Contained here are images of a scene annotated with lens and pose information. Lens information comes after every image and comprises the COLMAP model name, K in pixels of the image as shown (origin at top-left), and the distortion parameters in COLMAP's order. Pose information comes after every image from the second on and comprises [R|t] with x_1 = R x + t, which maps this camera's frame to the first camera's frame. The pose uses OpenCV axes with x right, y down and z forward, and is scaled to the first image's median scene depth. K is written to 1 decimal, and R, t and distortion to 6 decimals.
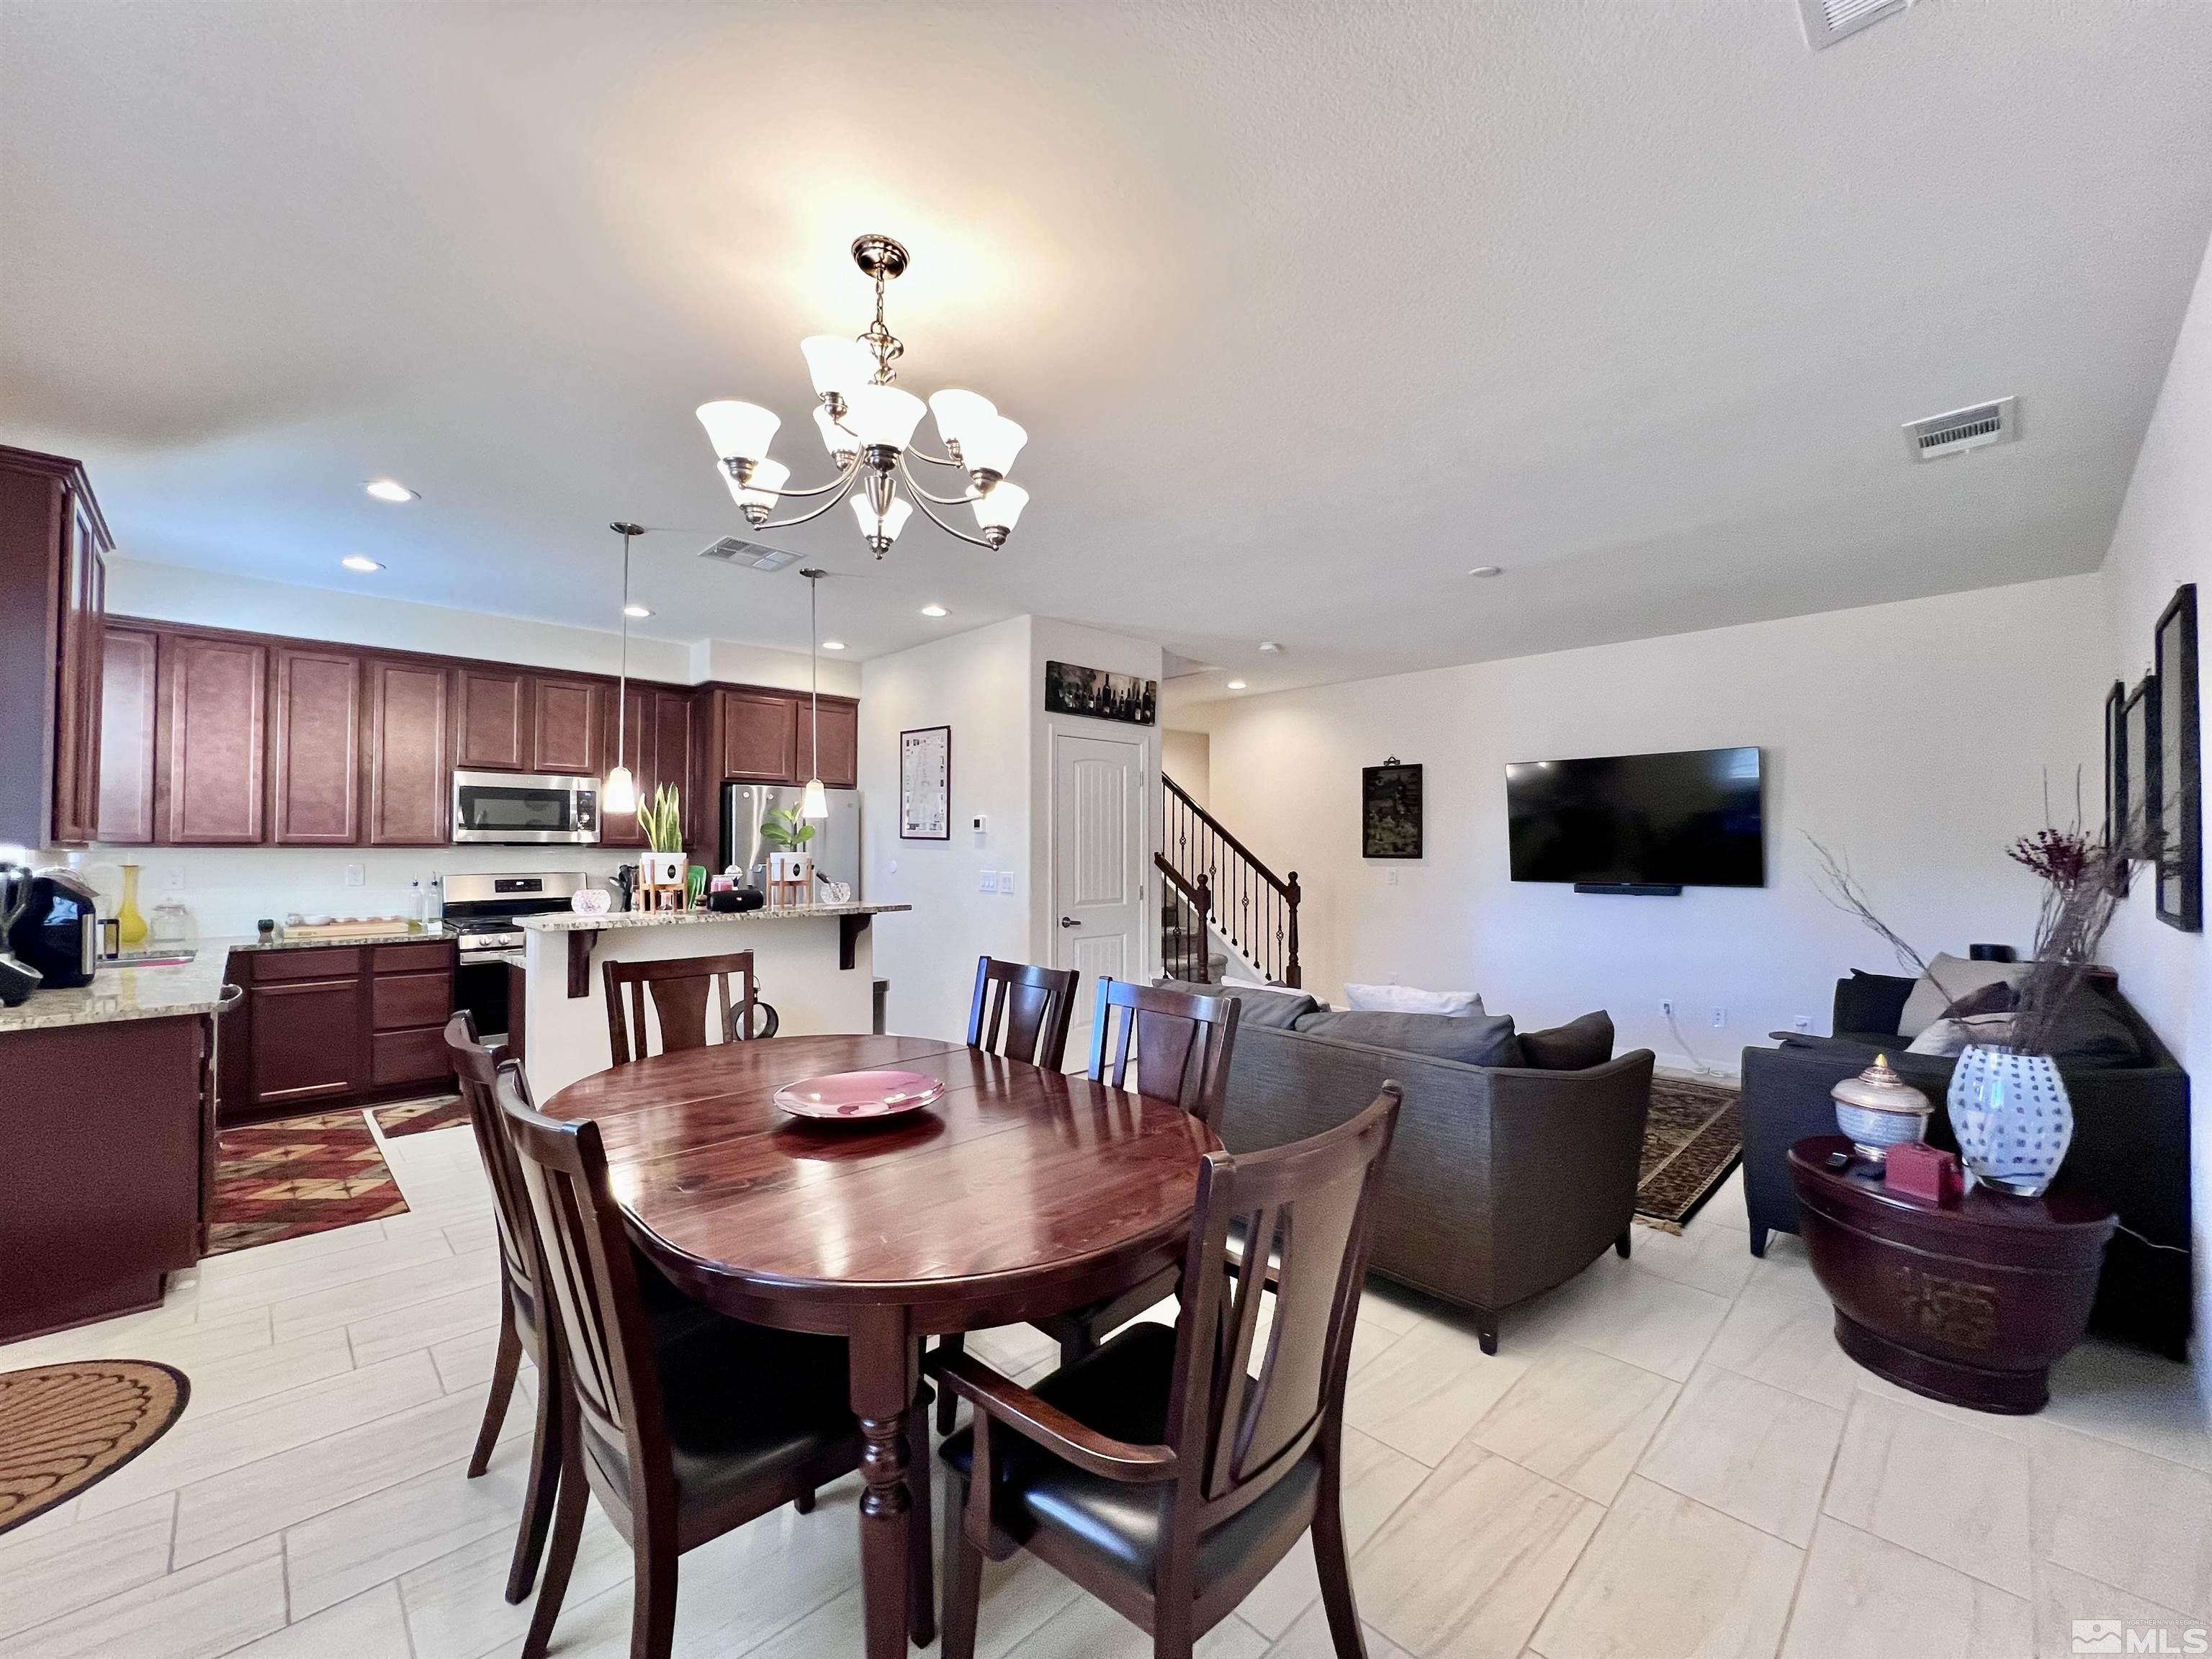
lens RADIAL K [[887.1, 0, 1105.7], [0, 887.1, 836.3], [0, 0, 1]] dist [0.002304, 0.000099]
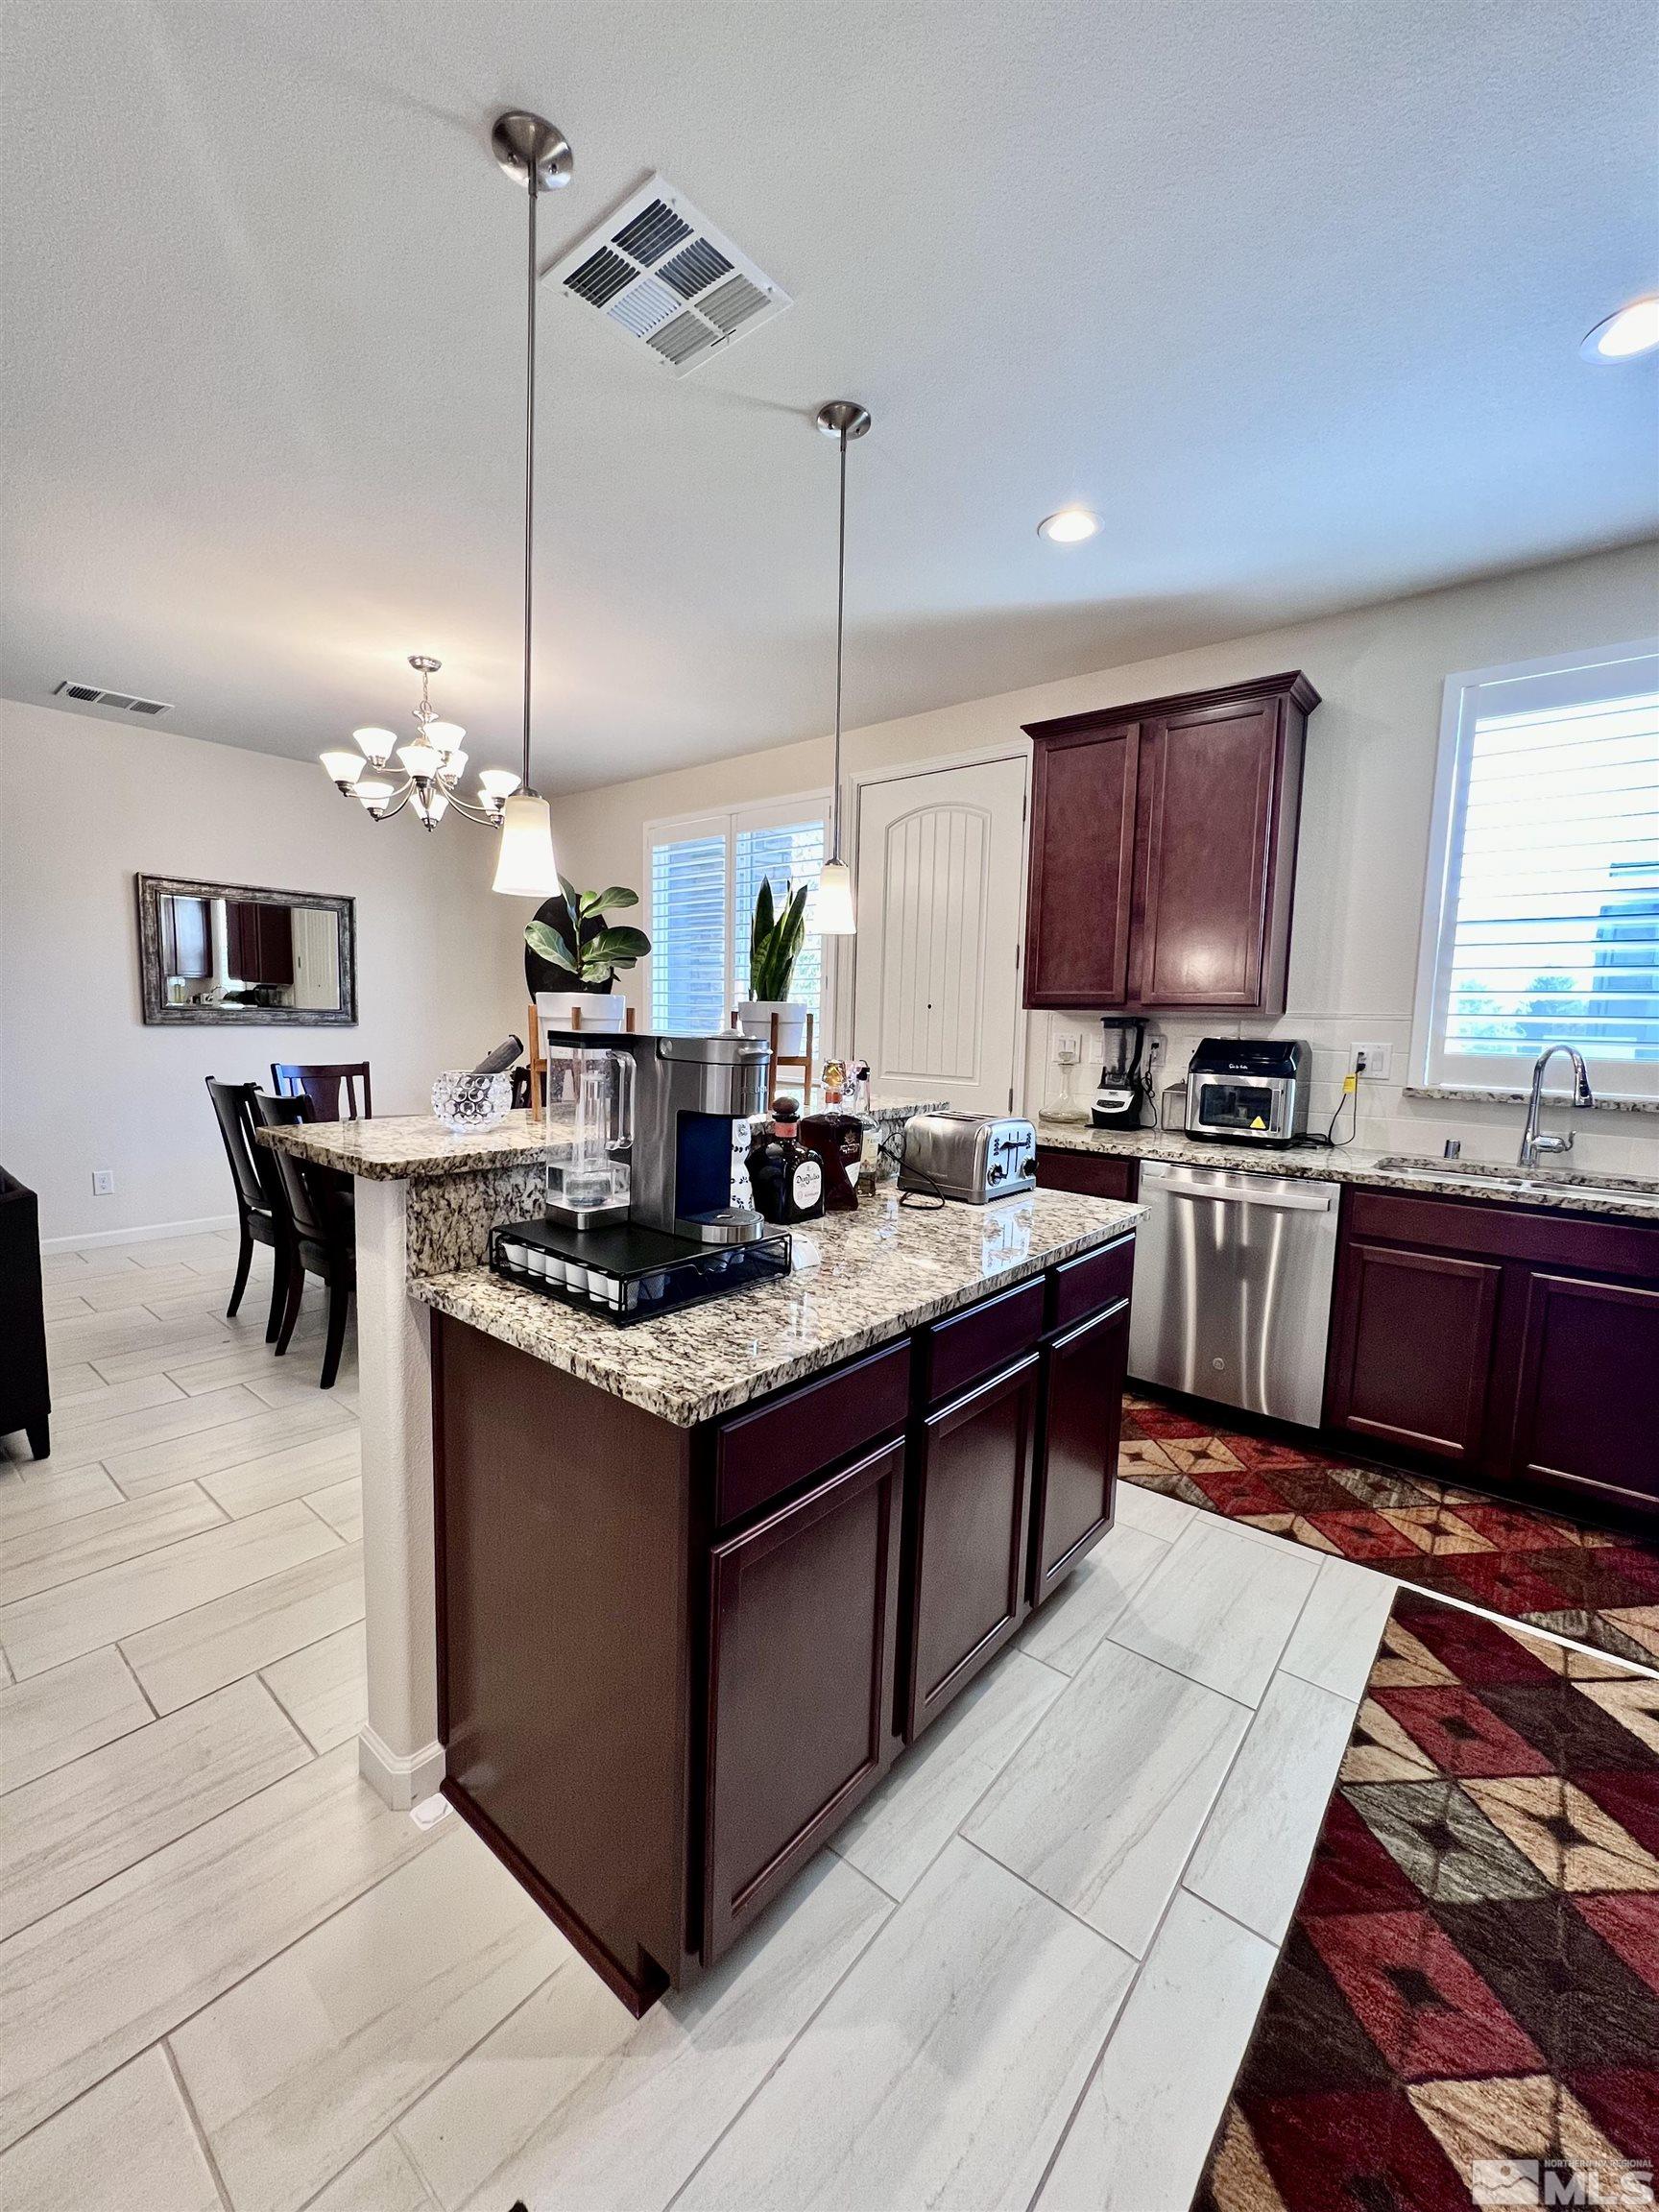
lens RADIAL K [[881.2, 0, 828.9], [0, 881.2, 1115.7], [0, 0, 1]] dist [-0.000924, -0.000003]
pose [[-0.994053, -0.020624, -0.106927, -0.480424], [-0.030141, 0.995649, 0.088174, 0.046332], [0.104643, 0.090873, -0.990349, 1.596645]]
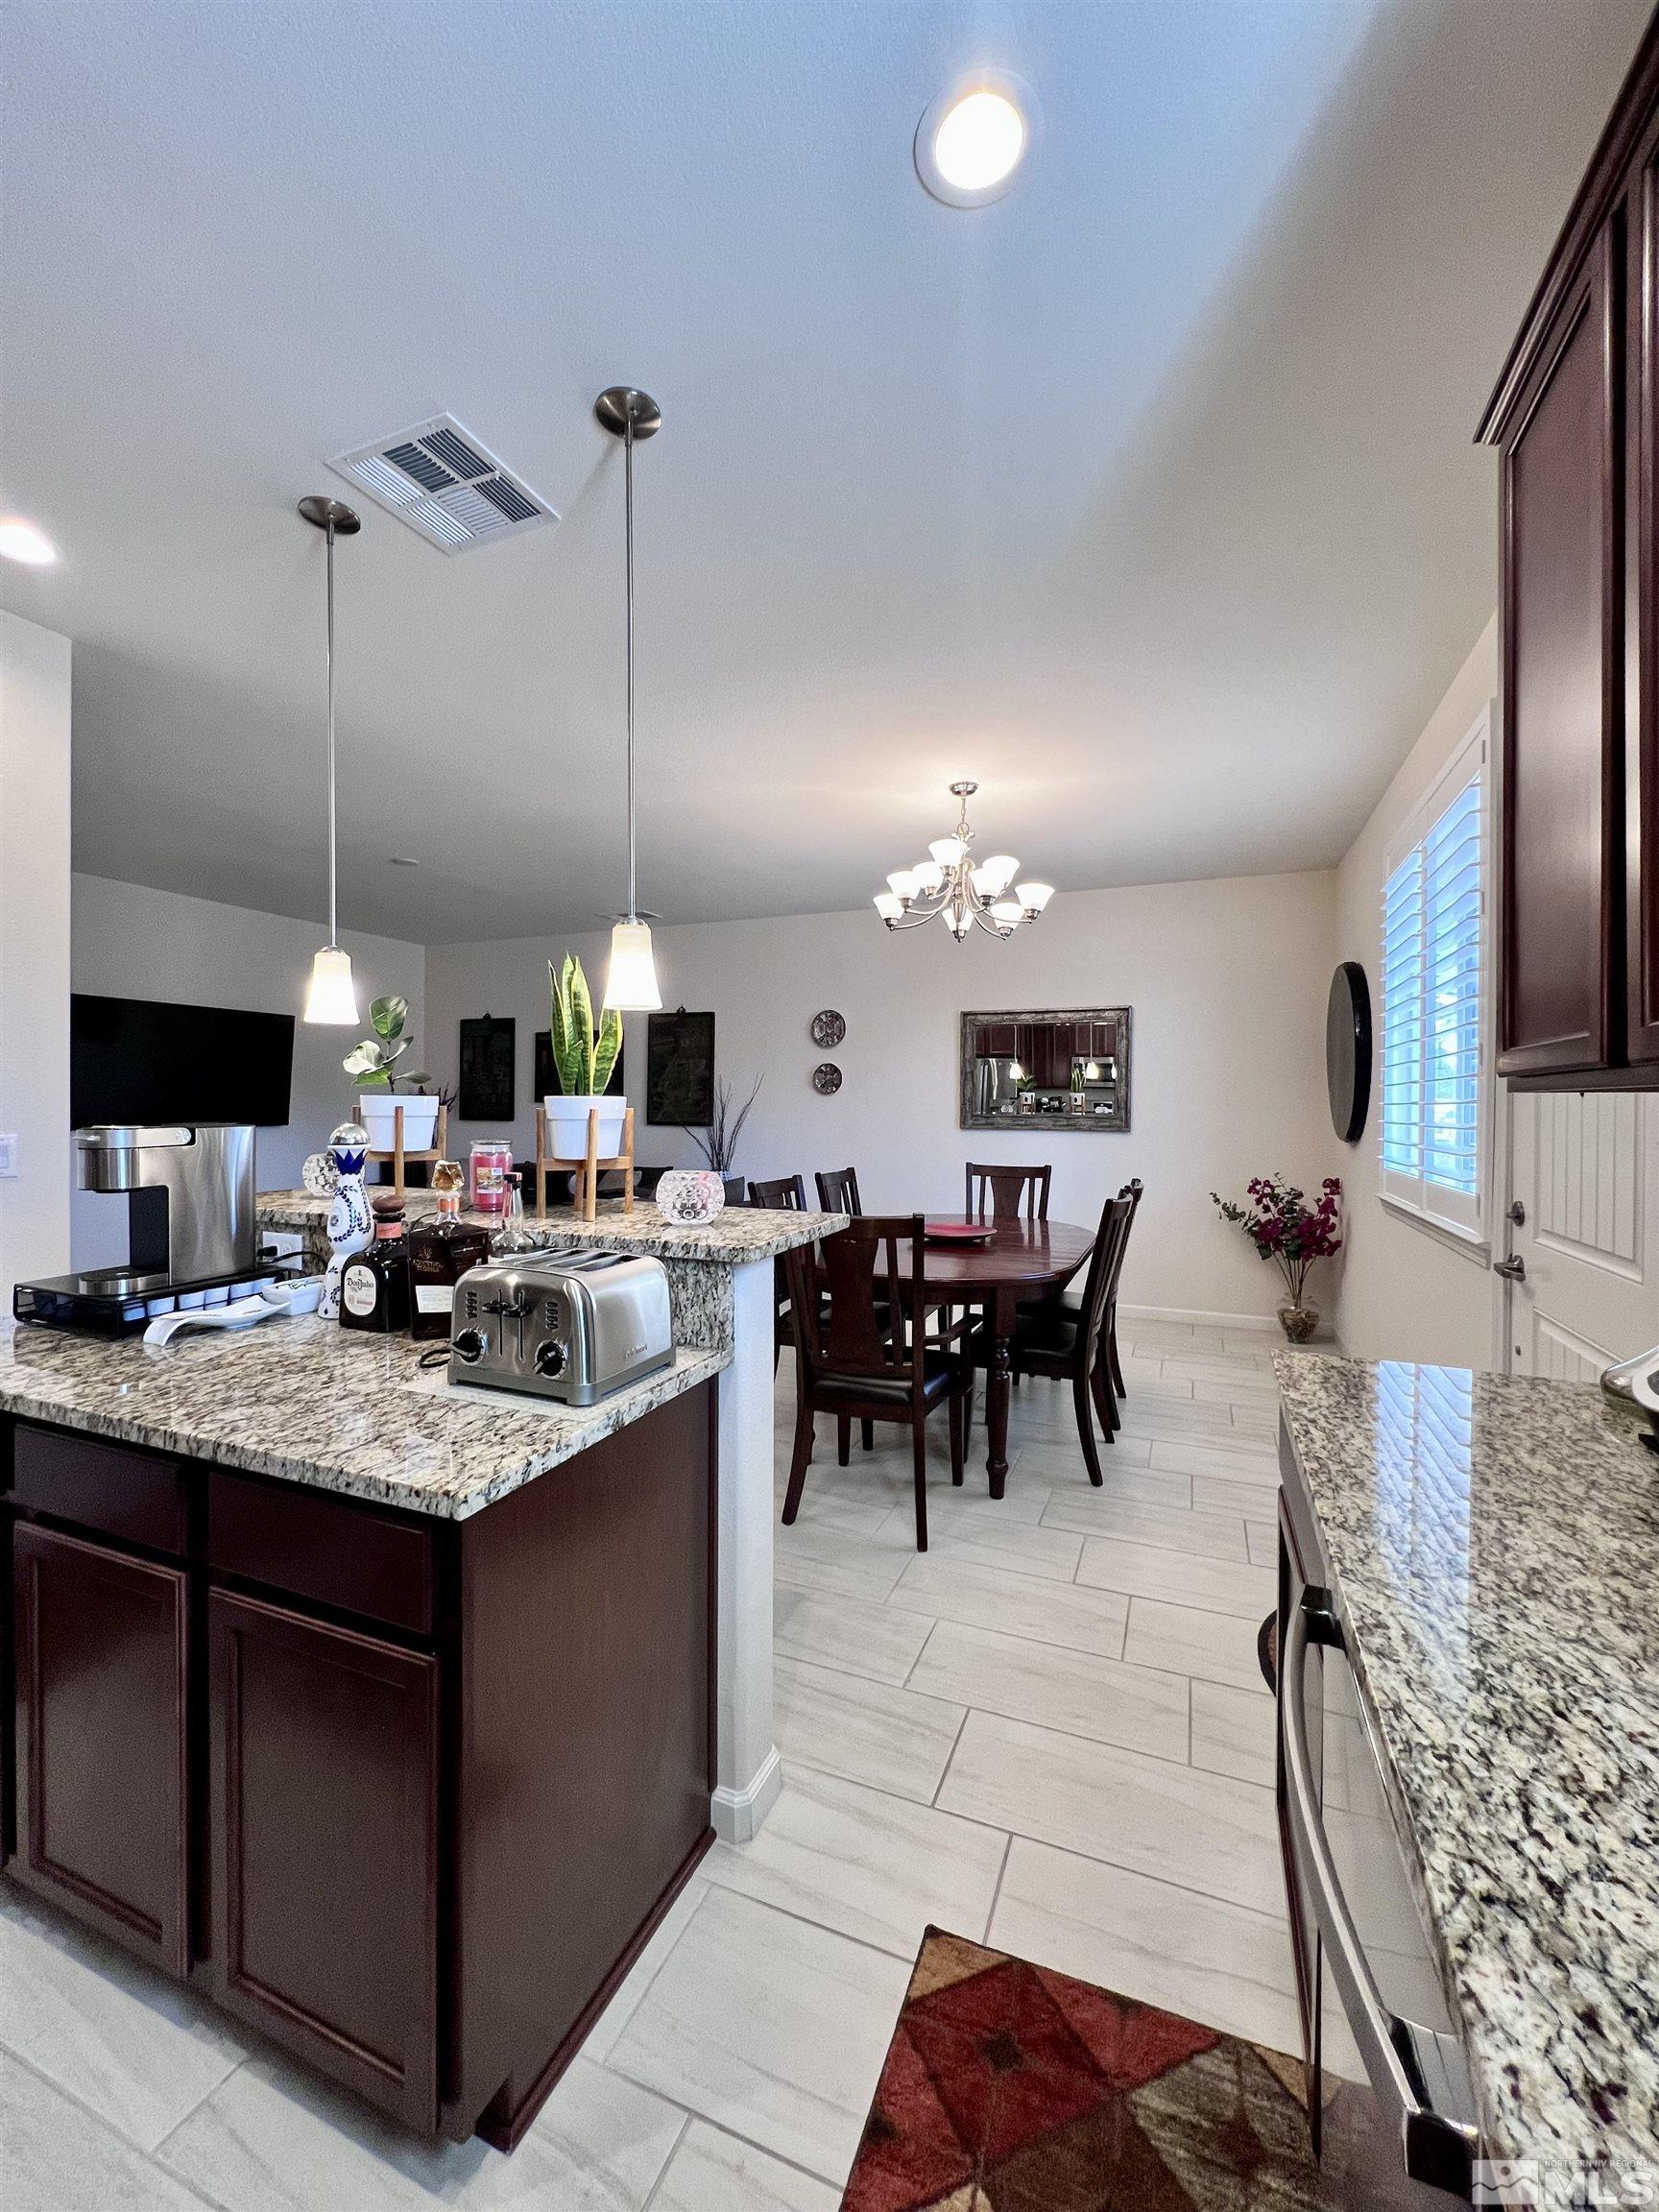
lens RADIAL K [[887.1, 0, 823.4], [0, 887.1, 1105.2], [0, 0, 1]] dist [0.002304, 0.000099]
pose [[-0.390390, 0.000192, 0.920650, -1.030017], [-0.021285, 0.999731, -0.009234, 0.032164], [-0.920404, -0.023201, -0.390281, 1.080254]]
